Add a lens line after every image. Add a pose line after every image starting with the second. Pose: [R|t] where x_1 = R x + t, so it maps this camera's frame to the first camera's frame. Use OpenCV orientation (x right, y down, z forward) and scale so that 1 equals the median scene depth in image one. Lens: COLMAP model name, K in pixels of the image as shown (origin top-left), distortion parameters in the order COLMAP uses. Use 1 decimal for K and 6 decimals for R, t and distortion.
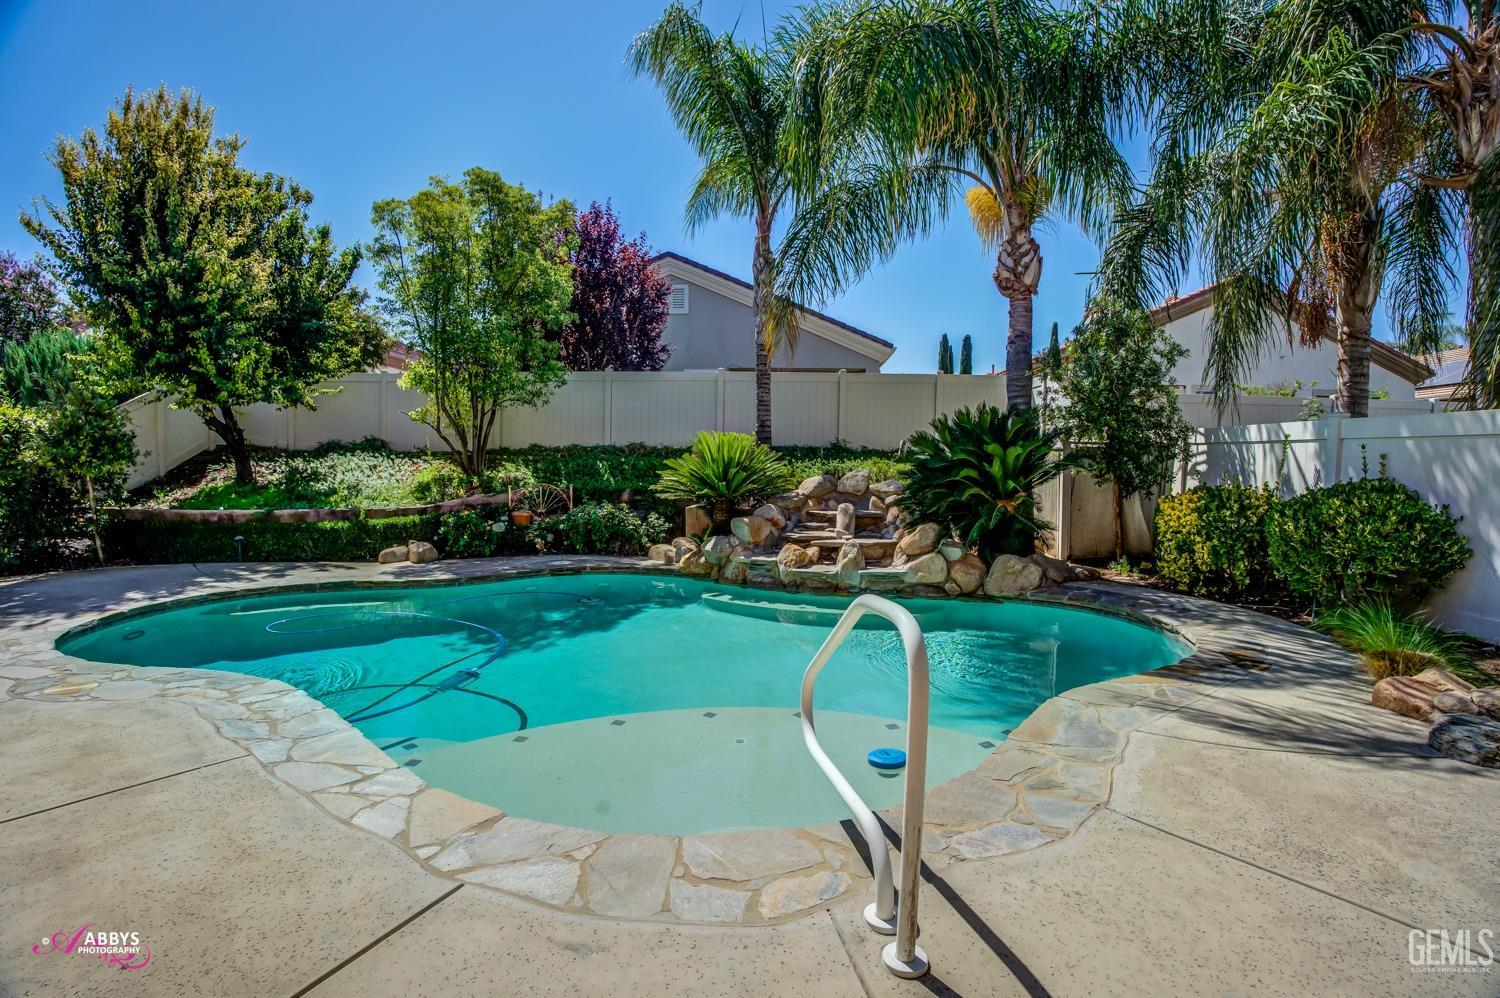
lens RADIAL K [[697.8, 0, 747.5], [0, 697.8, 492.1], [0, 0, 1]] dist [-0.108041, 0.018682]
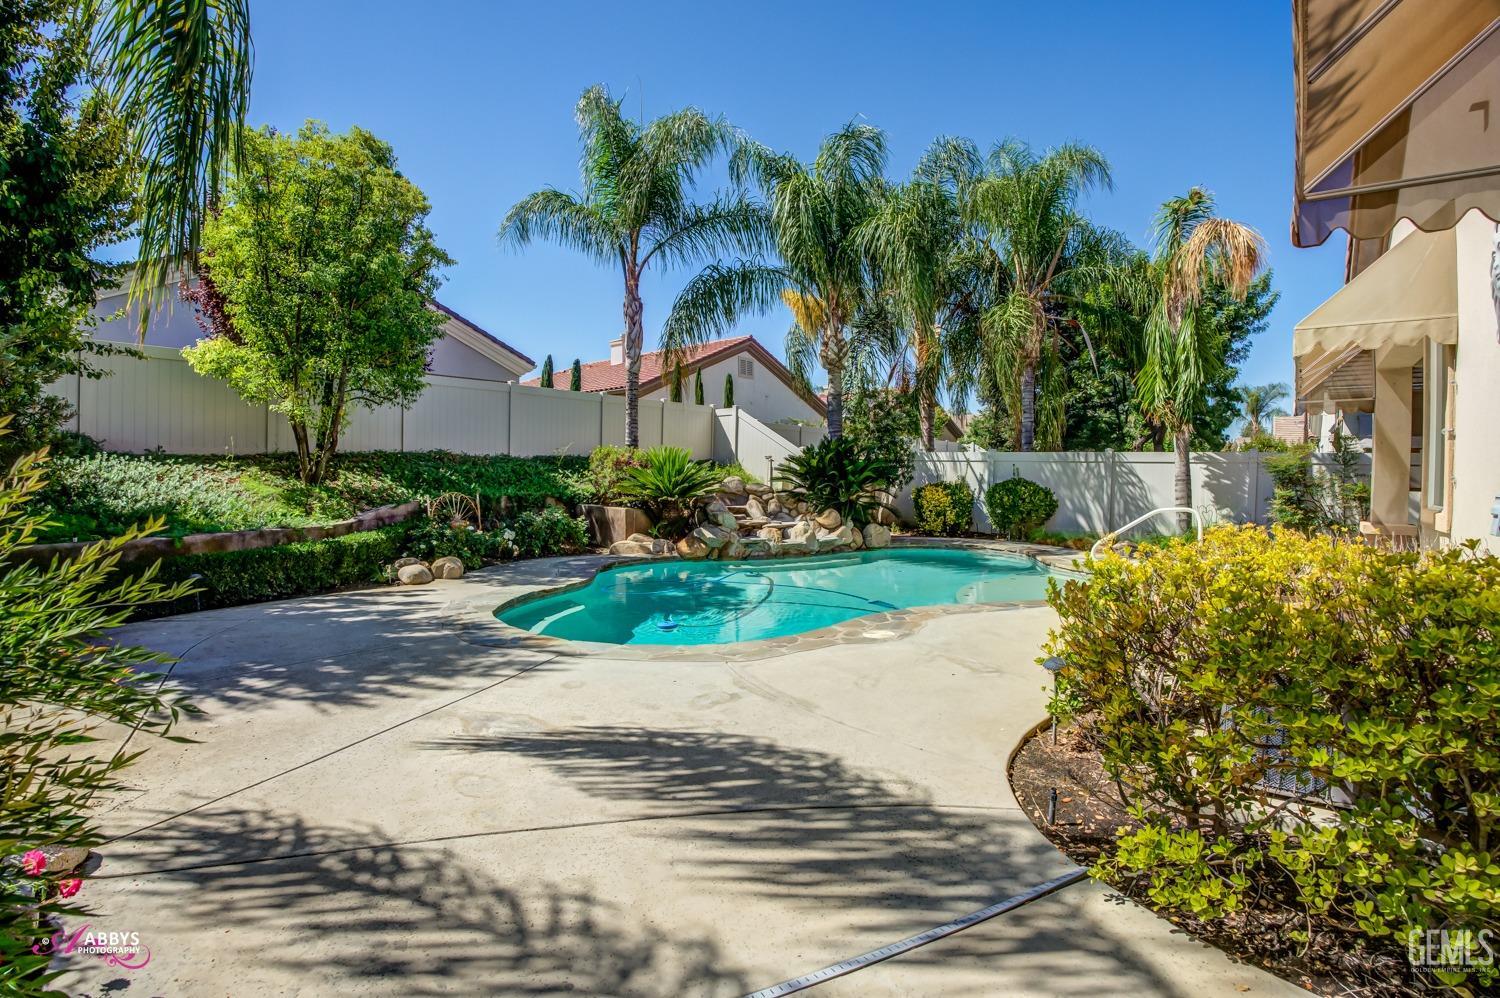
lens RADIAL K [[713.4, 0, 750.0], [0, 713.4, 499.0], [0, 0, 1]] dist [-0.137279, -0.000129]
pose [[0.617459, -0.028861, 0.786073, -0.923570], [0.028440, 0.999492, 0.014357, -0.005435], [-0.786089, 0.013491, 0.617966, 0.092563]]
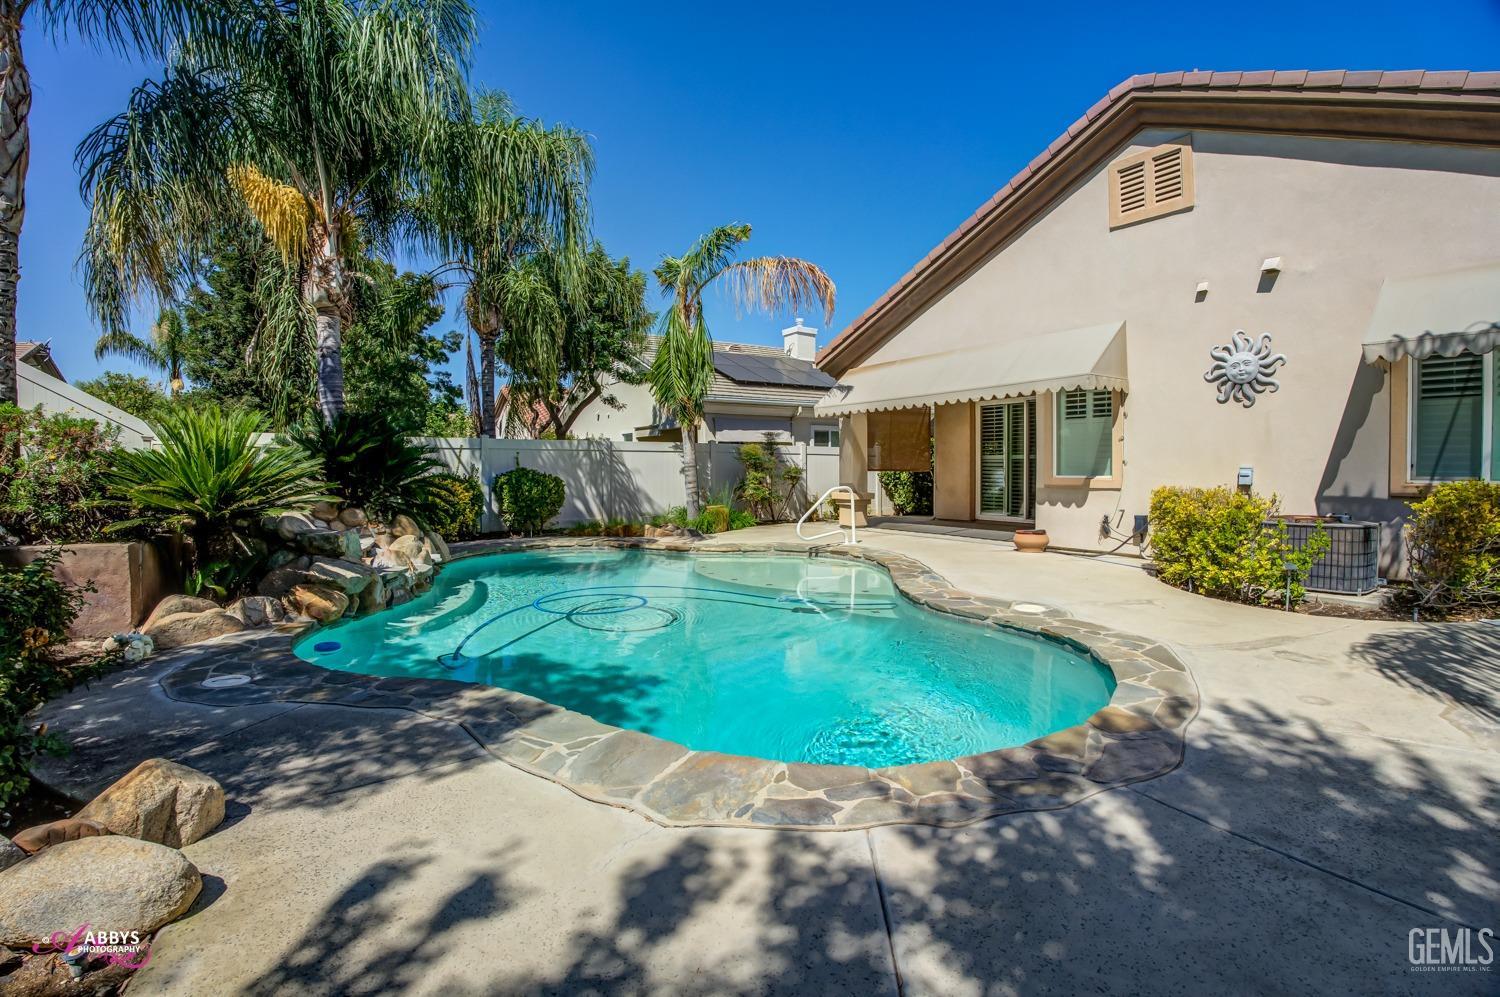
lens RADIAL K [[697.8, 0, 747.5], [0, 697.8, 491.6], [0, 0, 1]] dist [-0.108041, 0.018682]
pose [[-0.560071, -0.029031, 0.827936, -0.755044], [0.039348, 0.997326, 0.061589, -0.029633], [-0.827510, 0.067072, -0.557431, 0.908709]]
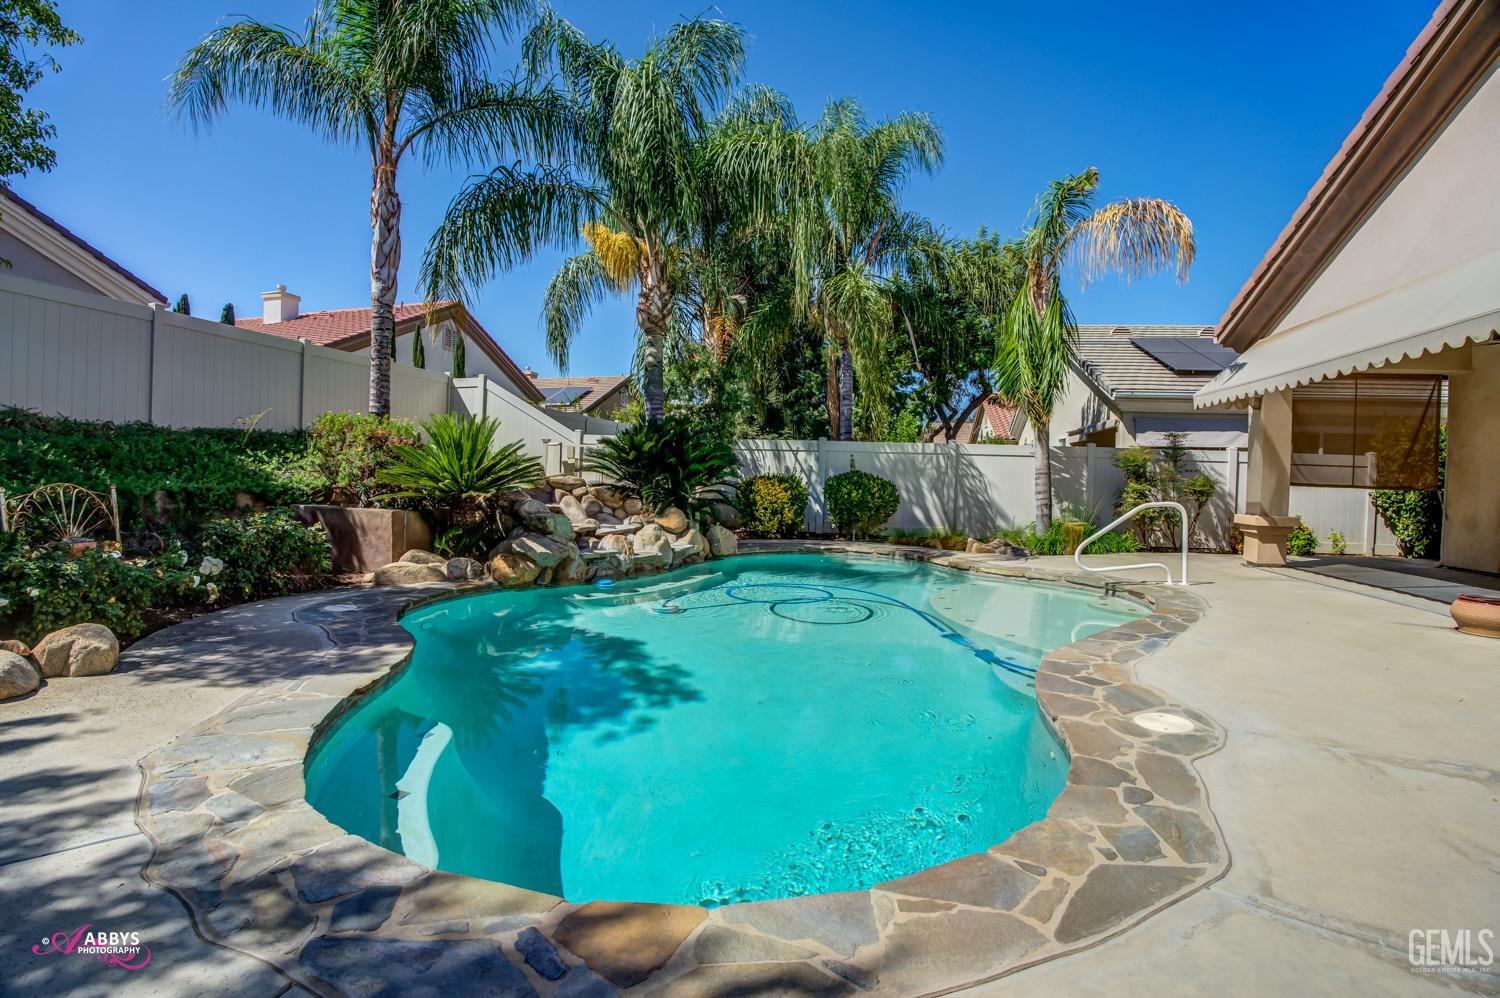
lens RADIAL K [[697.8, 0, 747.5], [0, 697.8, 492.1], [0, 0, 1]] dist [-0.108041, 0.018682]
pose [[0.173989, -0.024360, 0.984446, -0.745947], [0.024351, 0.999495, 0.020429, -0.003133], [-0.984446, 0.020417, 0.174495, 0.515673]]
